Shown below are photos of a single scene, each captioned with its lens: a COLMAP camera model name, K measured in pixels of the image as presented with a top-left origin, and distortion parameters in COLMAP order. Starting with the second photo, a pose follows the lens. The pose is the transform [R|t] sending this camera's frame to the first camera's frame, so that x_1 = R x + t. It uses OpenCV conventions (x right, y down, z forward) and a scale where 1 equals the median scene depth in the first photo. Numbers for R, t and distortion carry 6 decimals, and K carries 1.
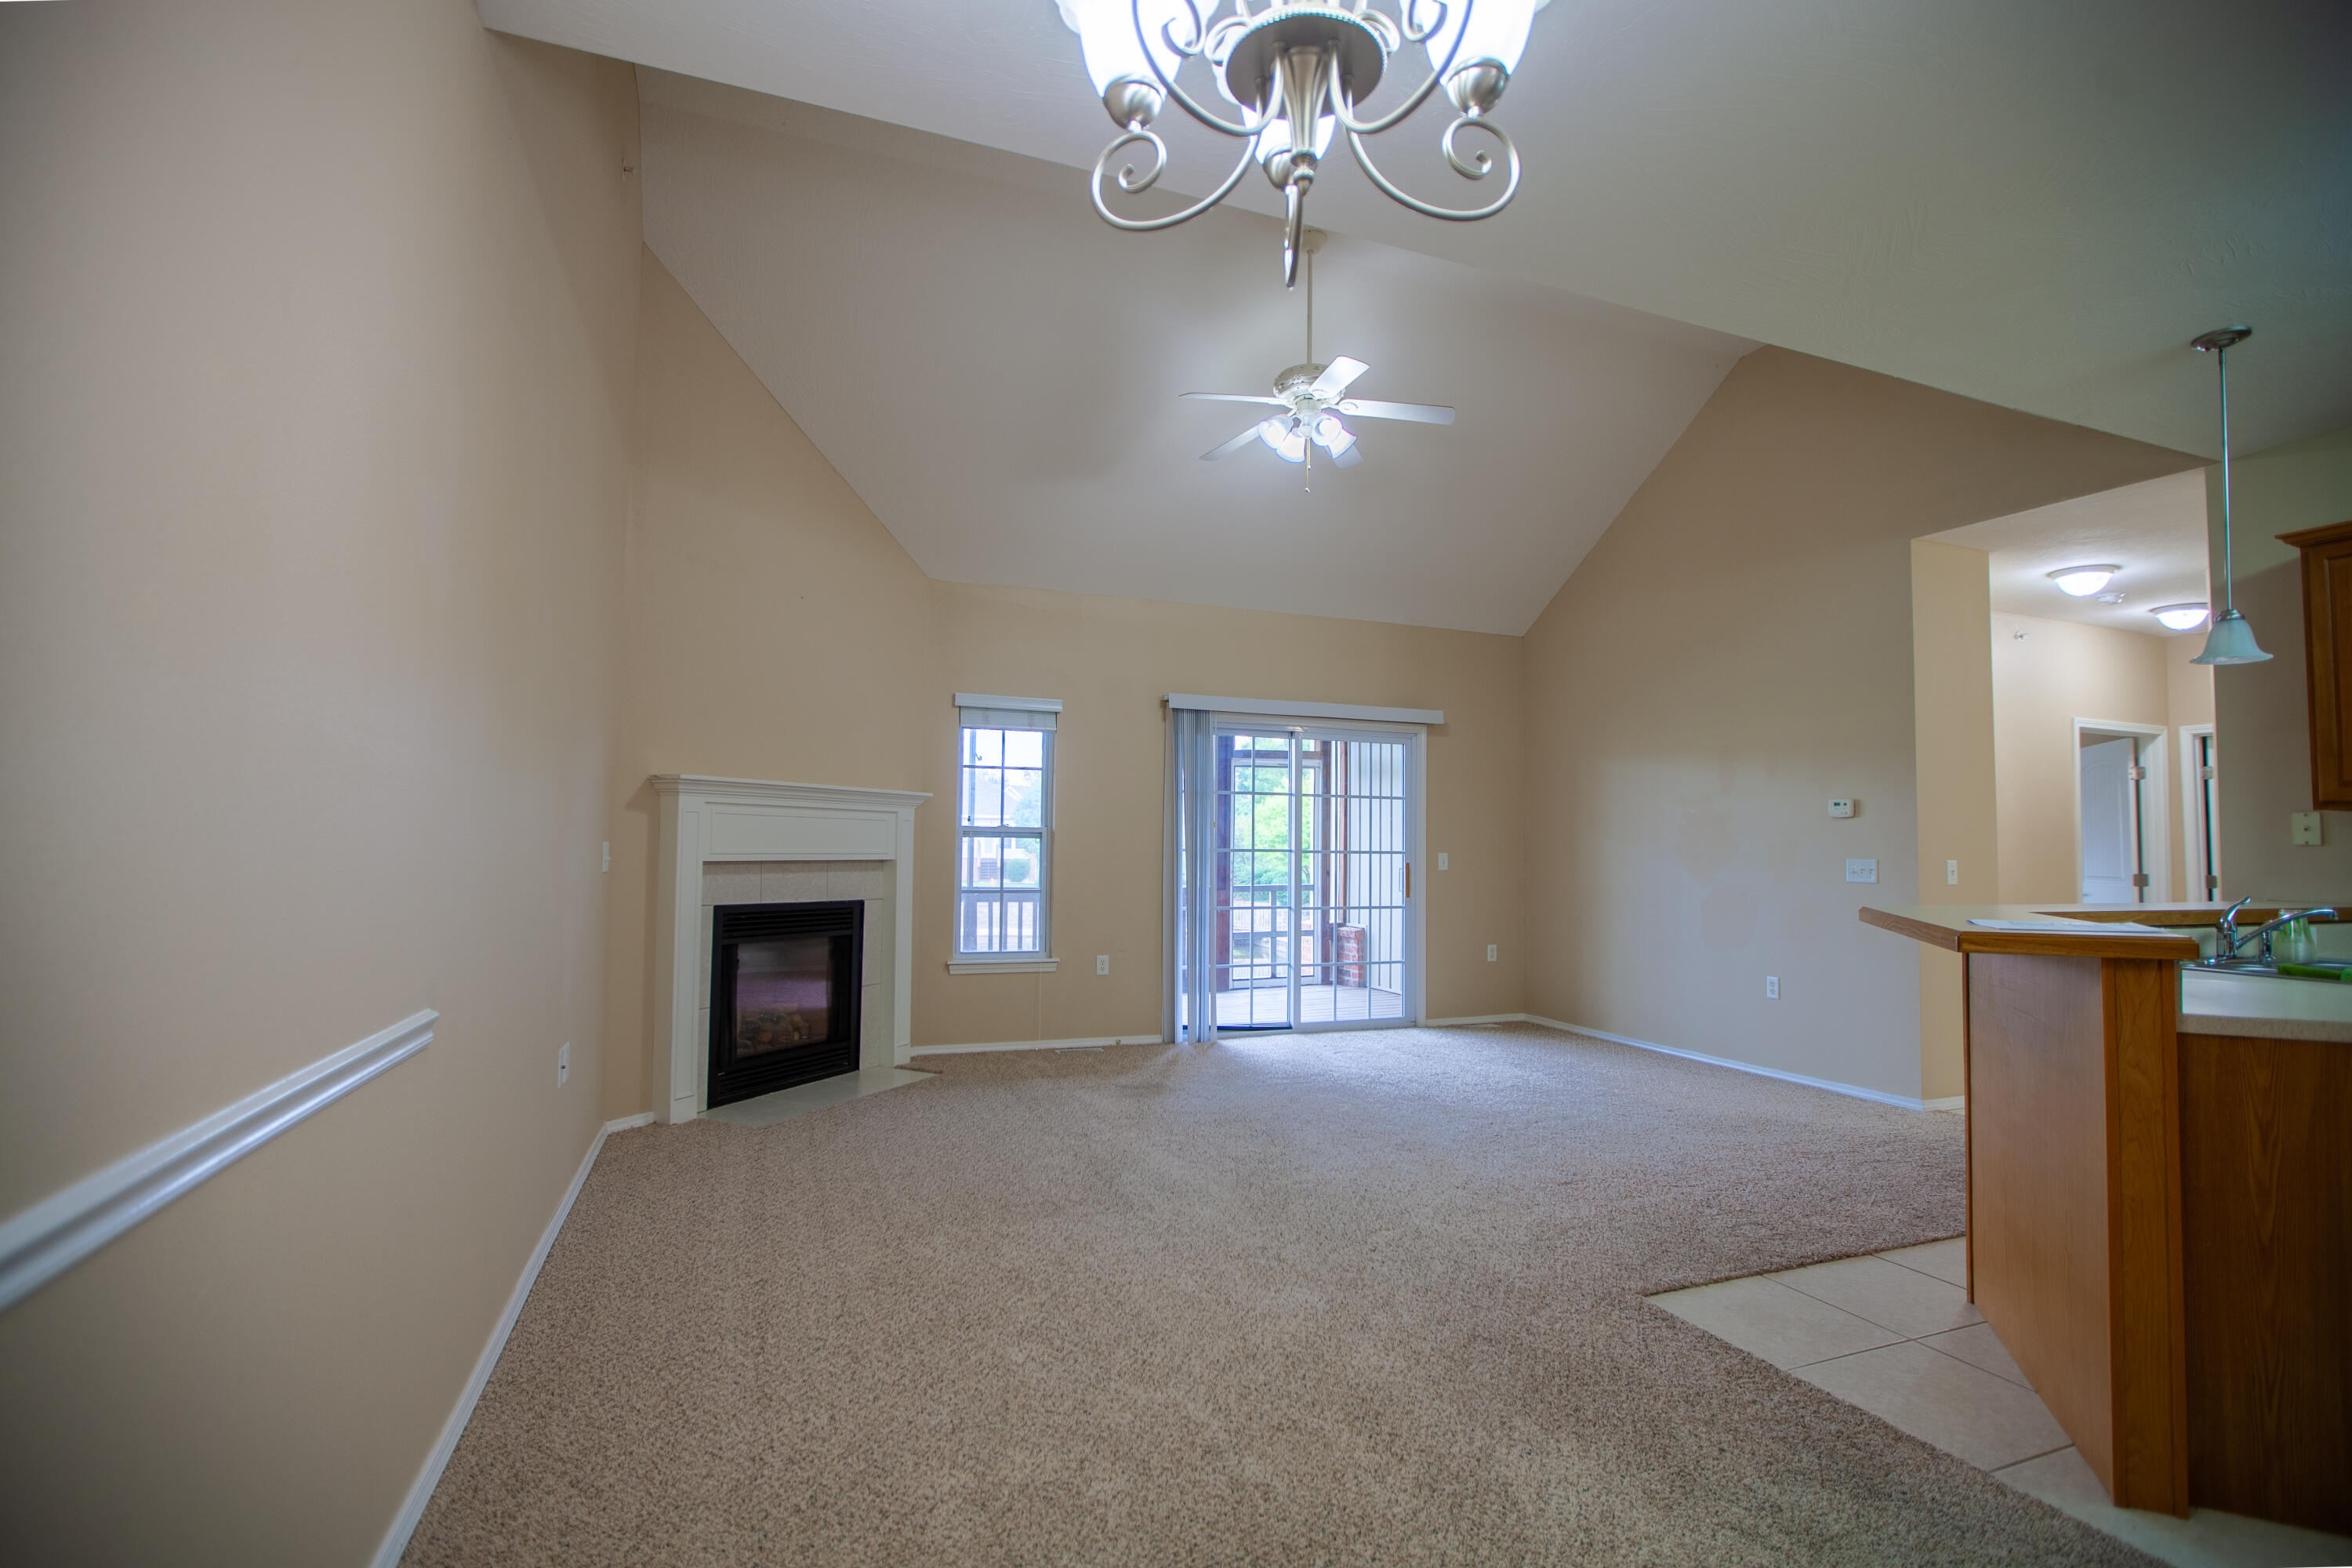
lens RADIAL K [[1102.5, 0, 1176.0], [0, 1102.5, 784.0], [0, 0, 1]] dist [-0.049152, -0.000136]
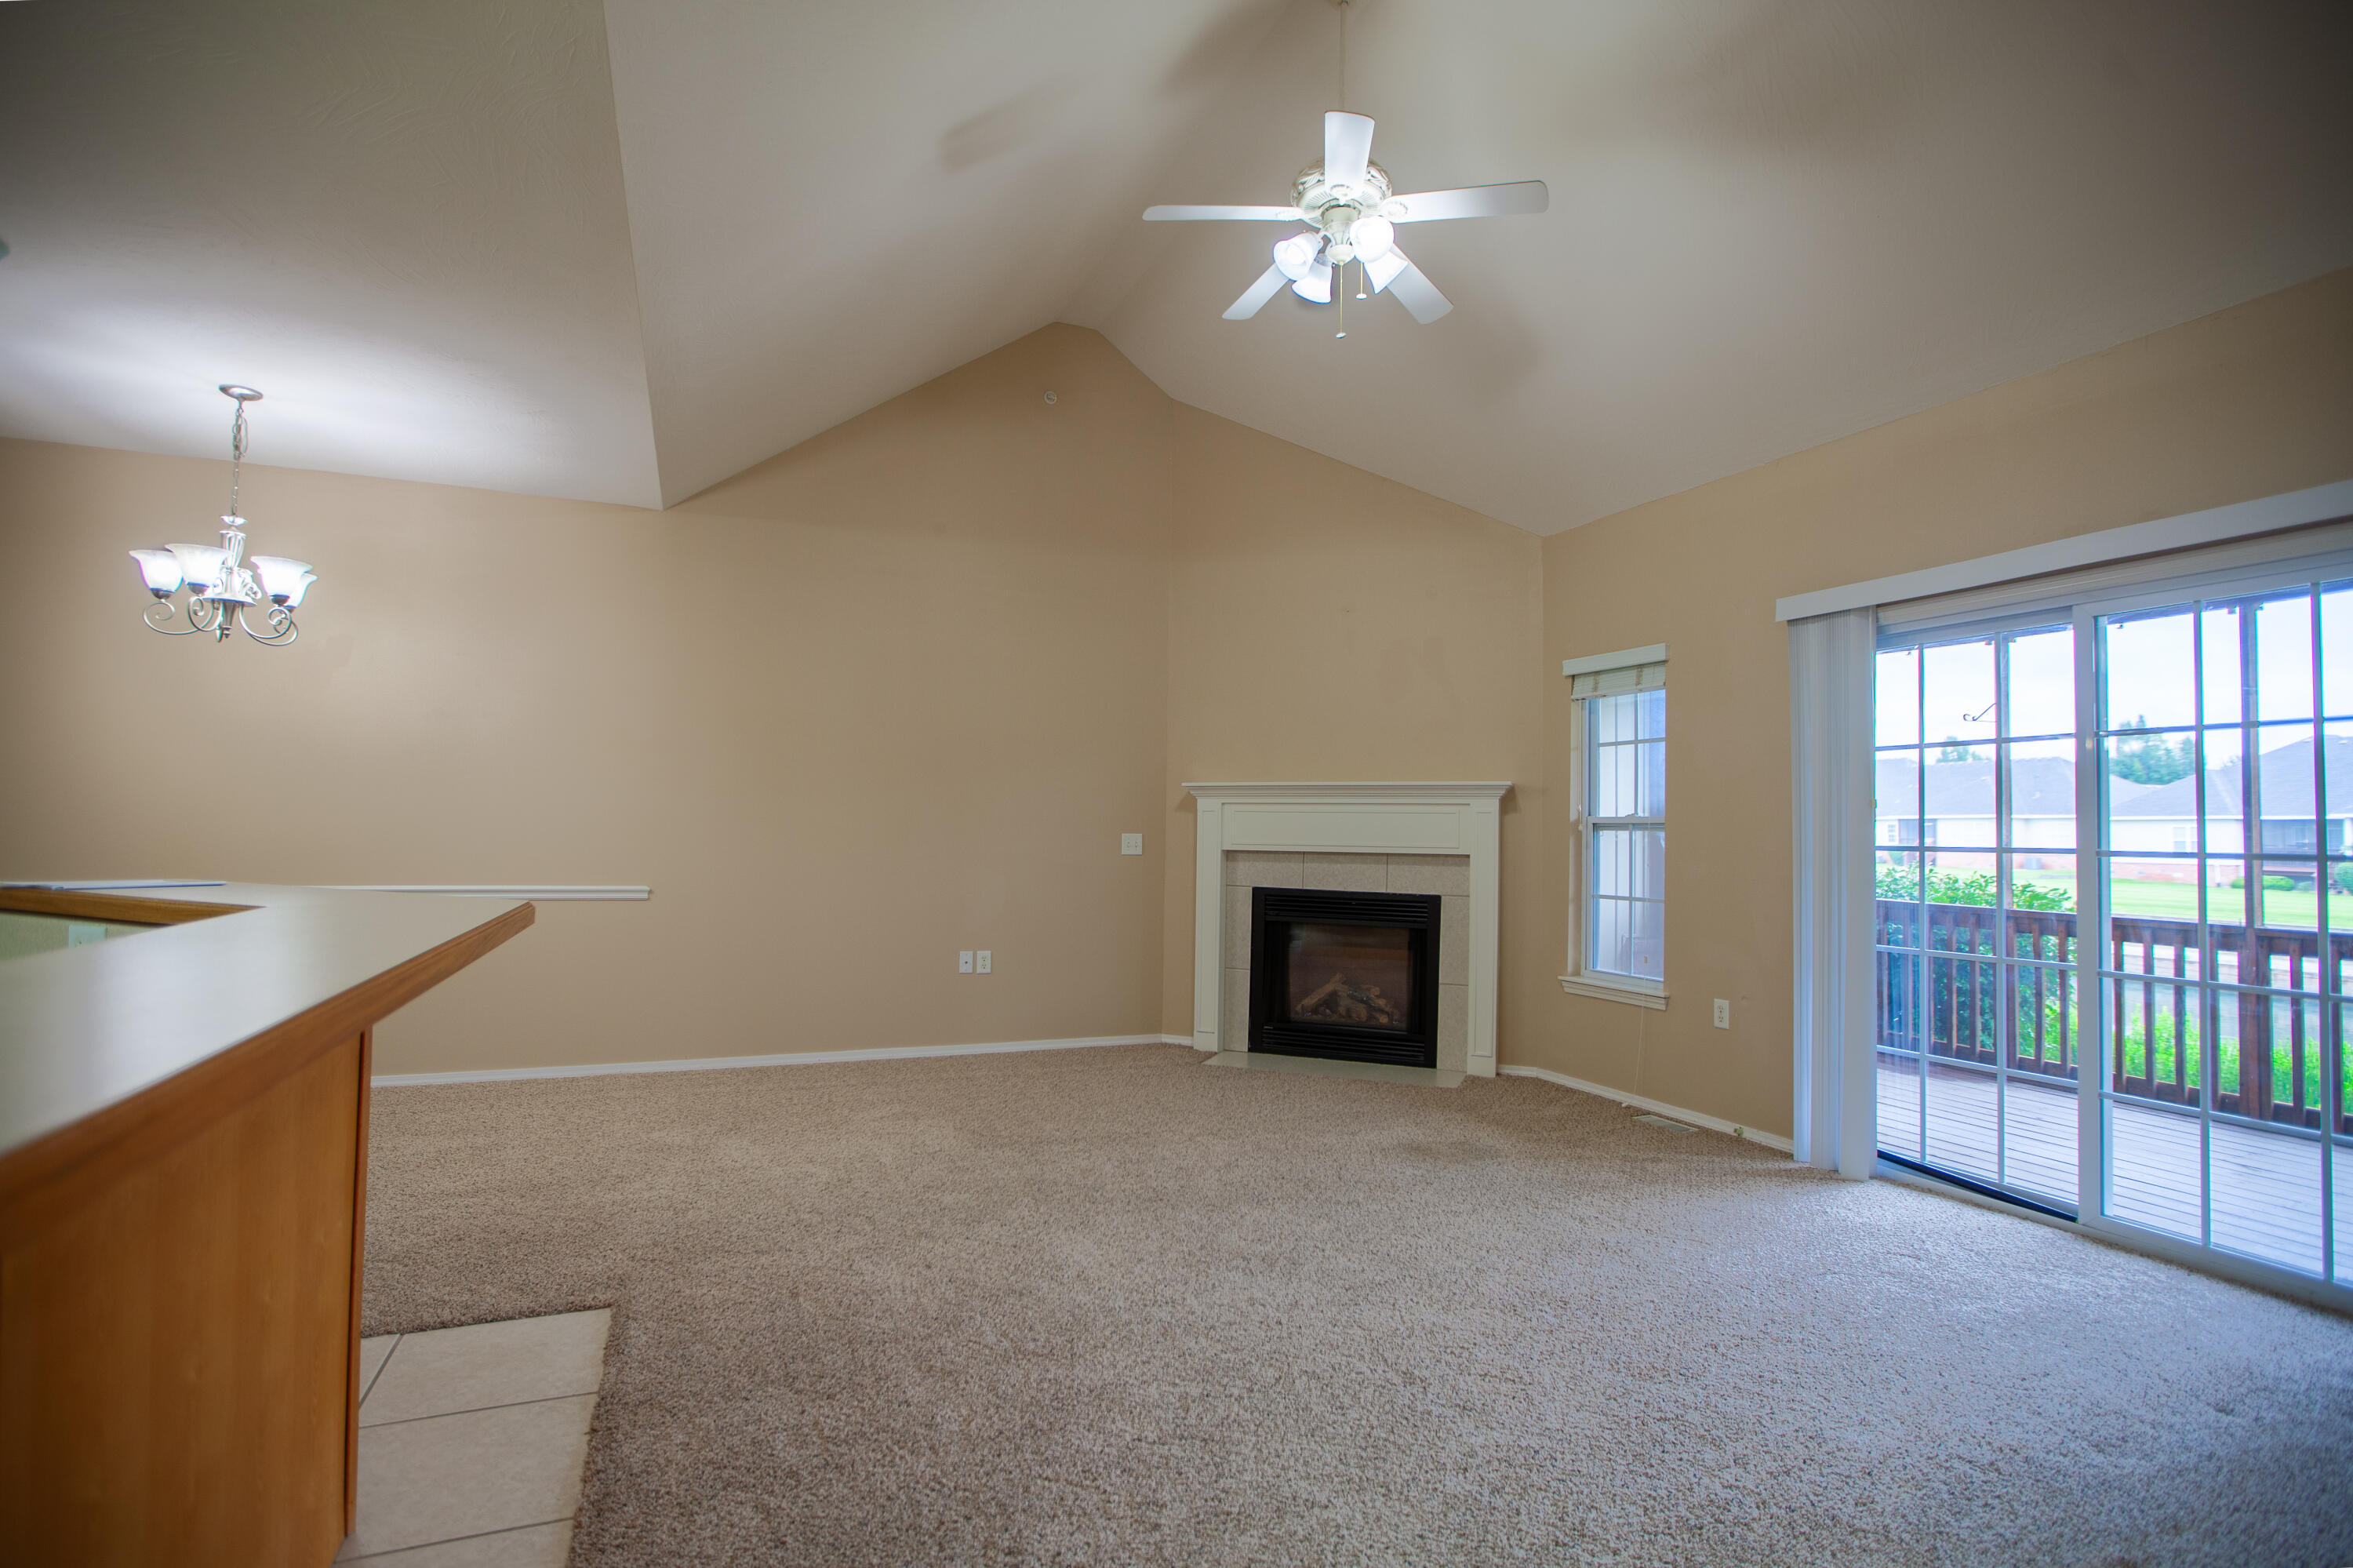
lens RADIAL K [[1103.0, 0, 1176.5], [0, 1103.0, 784.0], [0, 0, 1]] dist [-0.049152, -0.000136]
pose [[0.056991, -0.056530, -0.996773, 0.685173], [0.037258, 0.997821, -0.054459, 0.051192], [0.997679, -0.034034, 0.058973, 0.710106]]
